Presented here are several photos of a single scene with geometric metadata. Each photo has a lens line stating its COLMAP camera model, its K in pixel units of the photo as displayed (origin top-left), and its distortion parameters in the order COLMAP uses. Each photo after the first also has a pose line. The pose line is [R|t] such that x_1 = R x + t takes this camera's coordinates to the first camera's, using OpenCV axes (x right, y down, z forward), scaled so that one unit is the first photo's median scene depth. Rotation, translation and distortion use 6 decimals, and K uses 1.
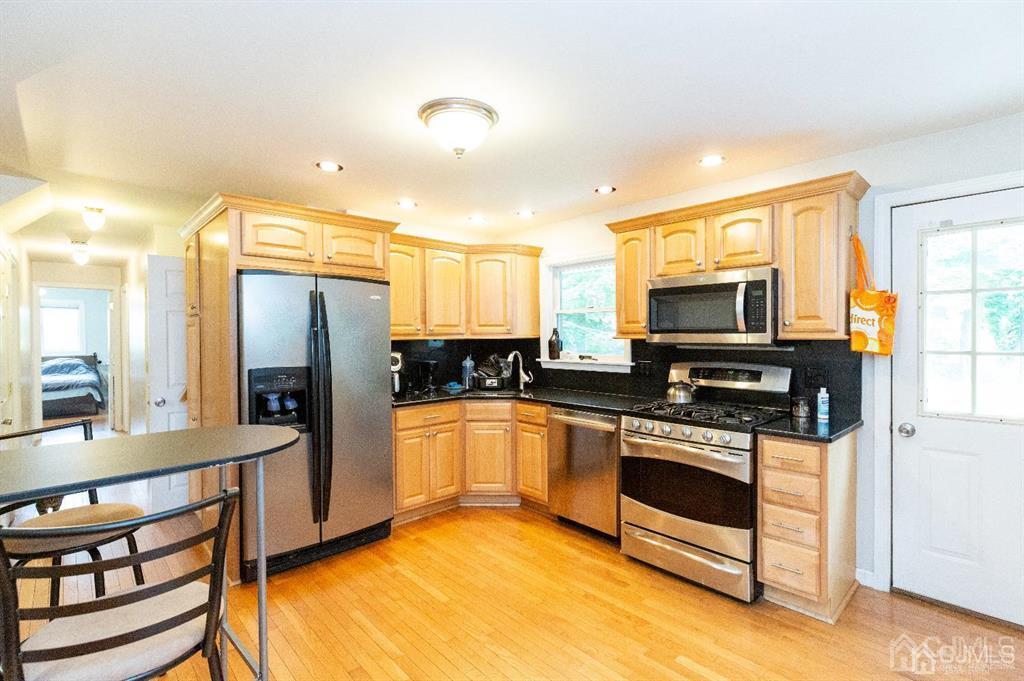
lens RADIAL K [[474.8, 0, 516.2], [0, 474.8, 339.7], [0, 0, 1]] dist [0.005457, -0.000034]
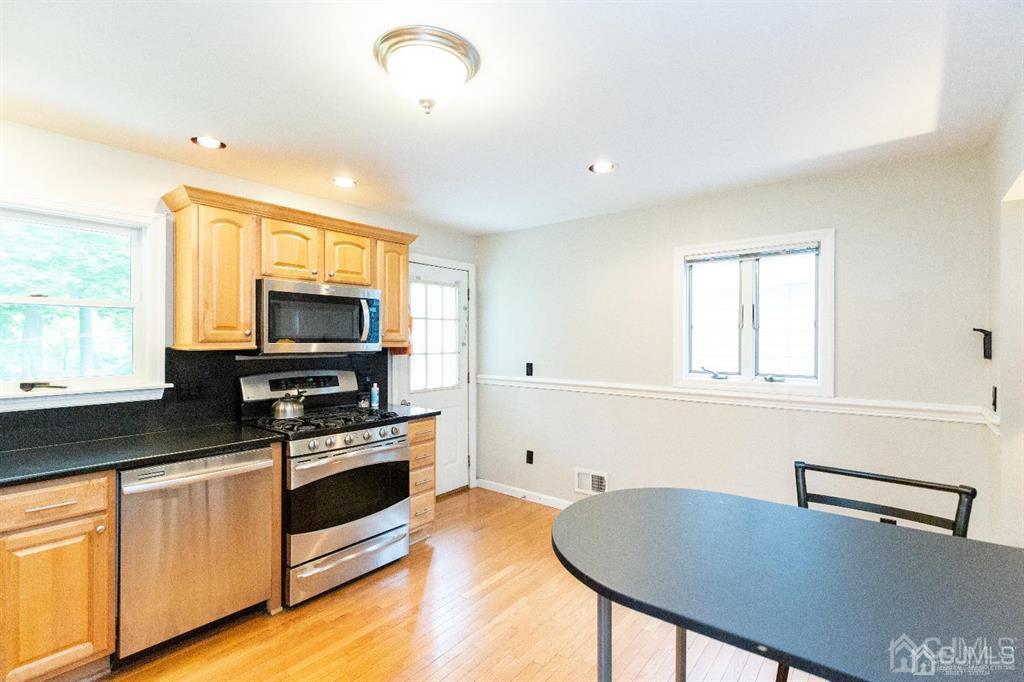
lens RADIAL K [[474.8, 0, 515.8], [0, 474.8, 341.1], [0, 0, 1]] dist [0.005457, -0.000034]
pose [[-0.149275, 0.005917, 0.988778, -0.664768], [0.013467, 0.999902, -0.003950, -0.006559], [-0.988704, 0.012726, -0.149340, 0.737032]]
